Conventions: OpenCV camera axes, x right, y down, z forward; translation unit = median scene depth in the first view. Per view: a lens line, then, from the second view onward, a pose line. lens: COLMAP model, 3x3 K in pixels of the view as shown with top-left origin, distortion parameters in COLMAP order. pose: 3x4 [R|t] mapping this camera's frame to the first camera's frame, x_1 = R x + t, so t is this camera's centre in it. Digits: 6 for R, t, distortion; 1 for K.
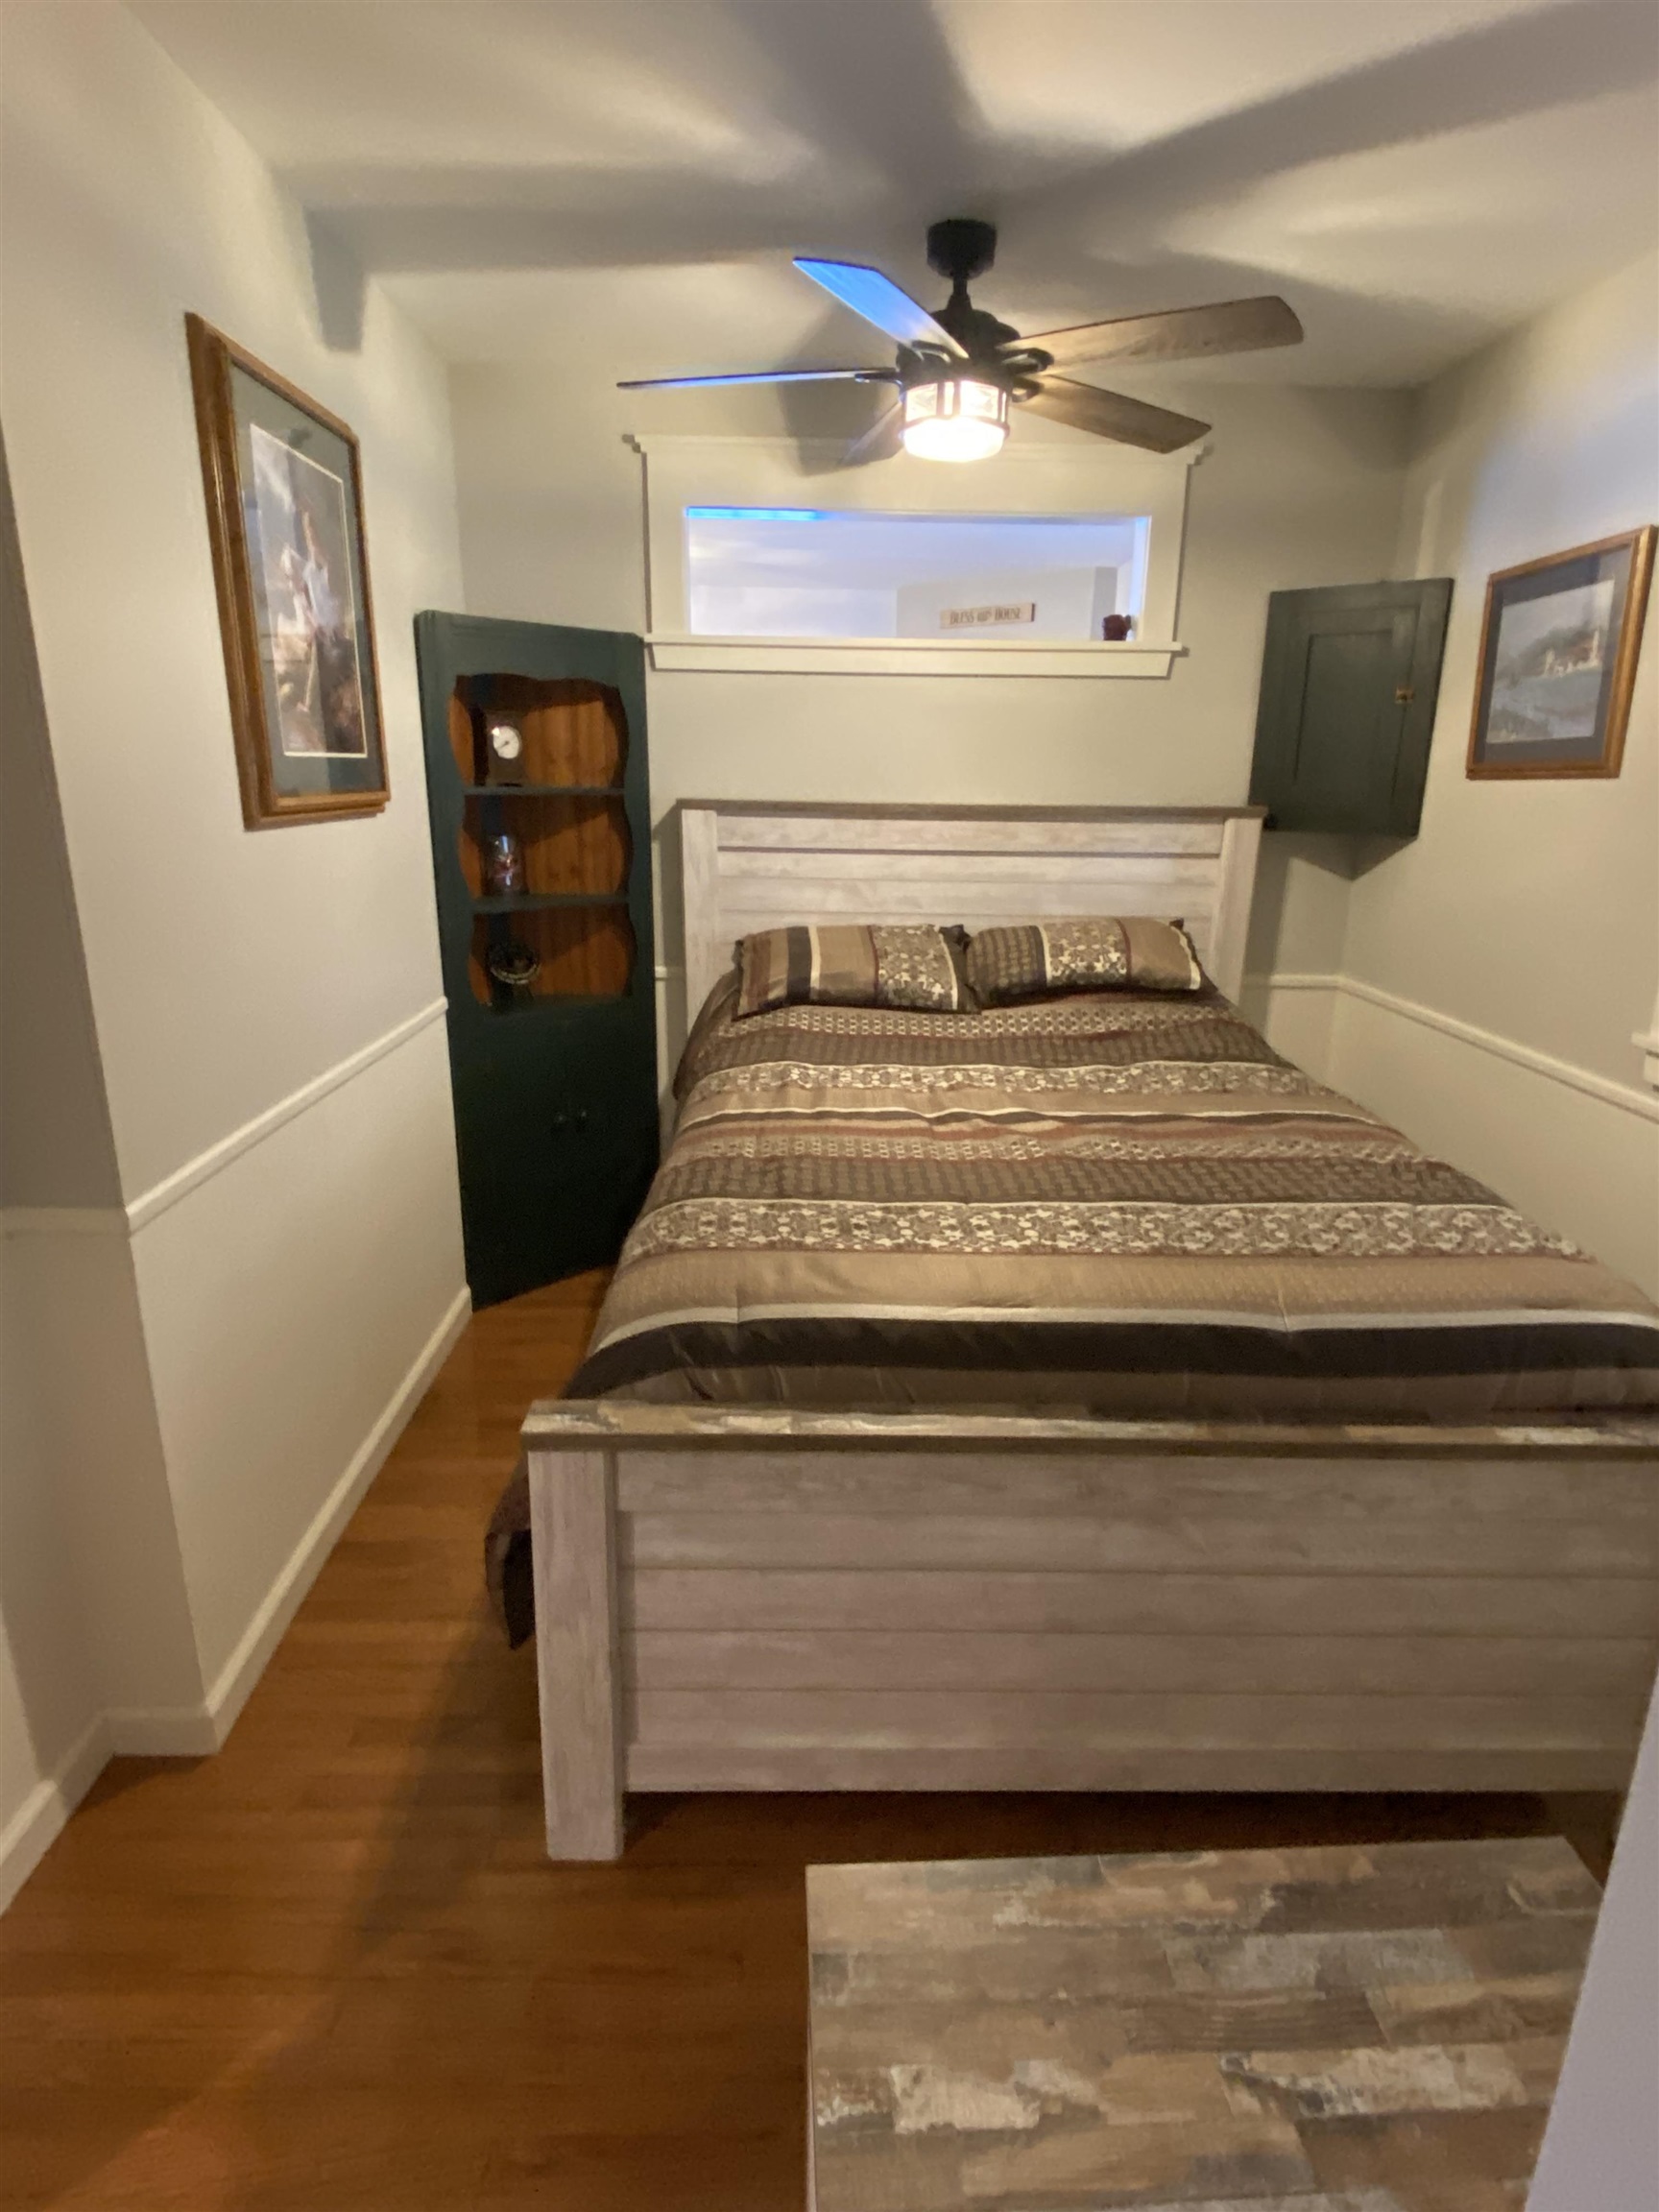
lens RADIAL K [[1265.4, 0, 829.5], [0, 1265.4, 1120.5], [0, 0, 1]] dist [0.072747, -0.082357]
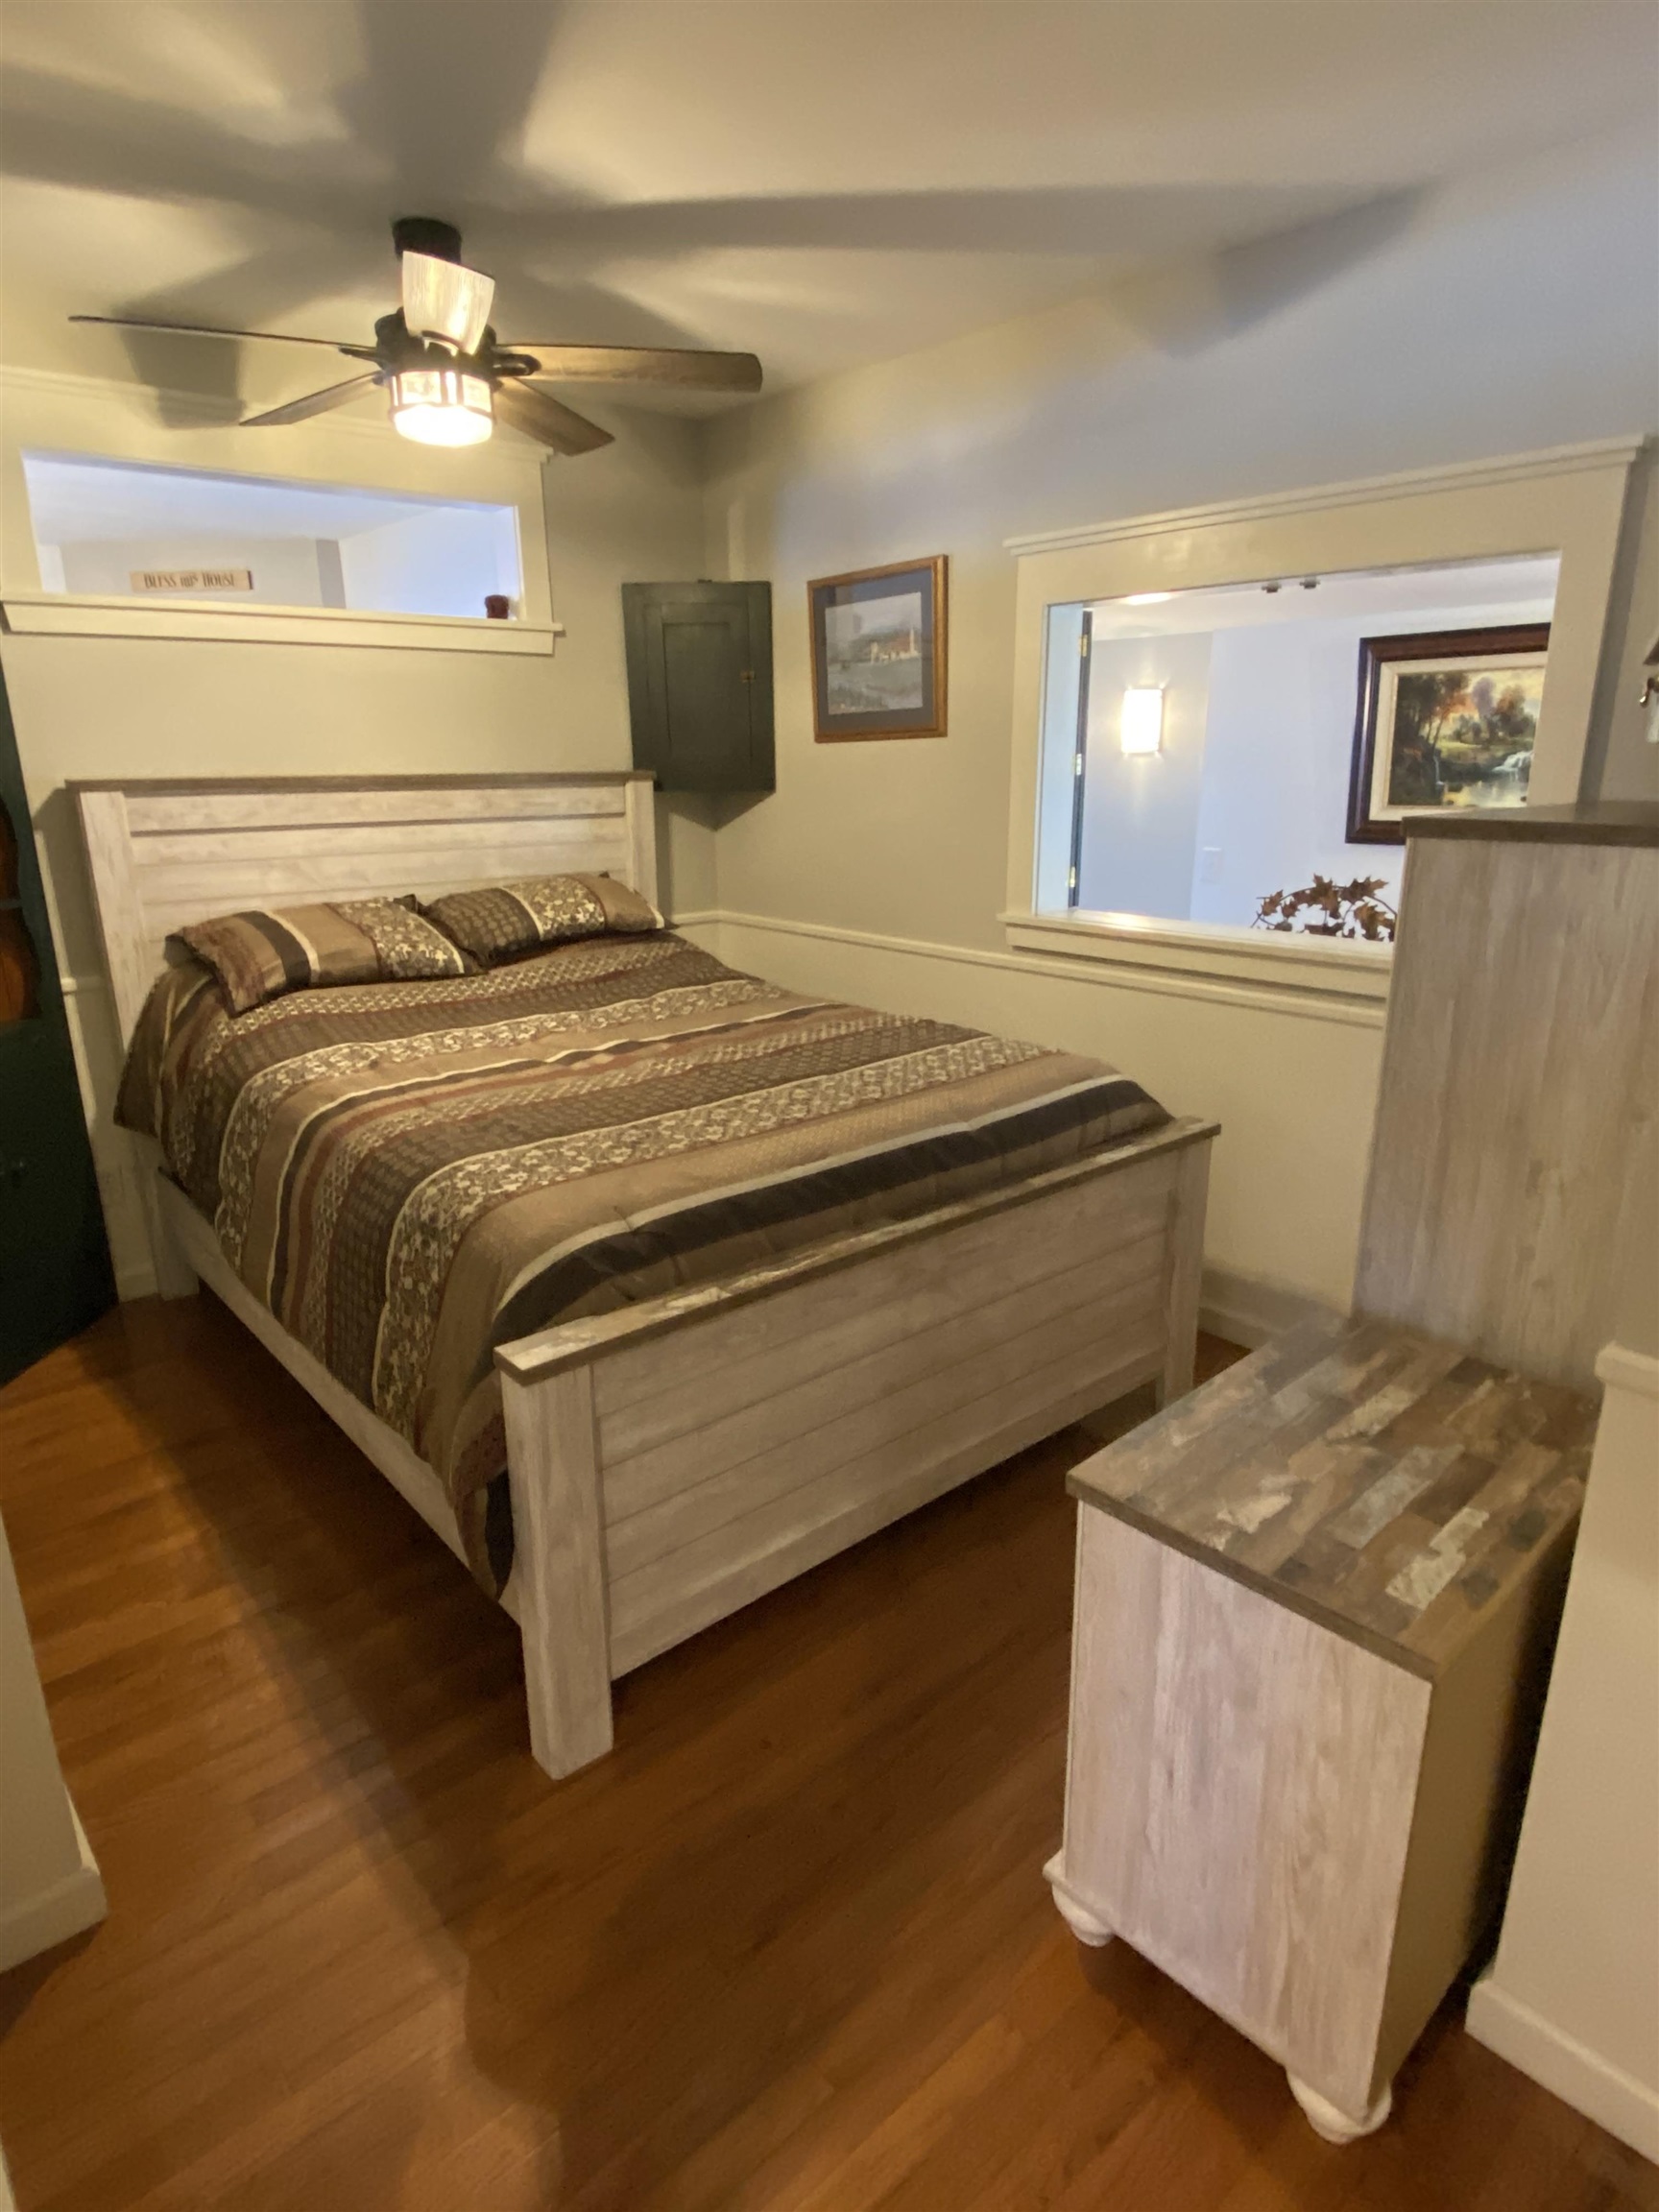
lens RADIAL K [[1261.6, 0, 829.5], [0, 1261.6, 1106.0], [0, 0, 1]] dist [0.158104, -0.168065]
pose [[0.764173, -0.203099, 0.612201, -0.337178], [0.198860, 0.977082, 0.075924, -0.000426], [-0.613591, 0.063724, 0.787049, -0.005638]]
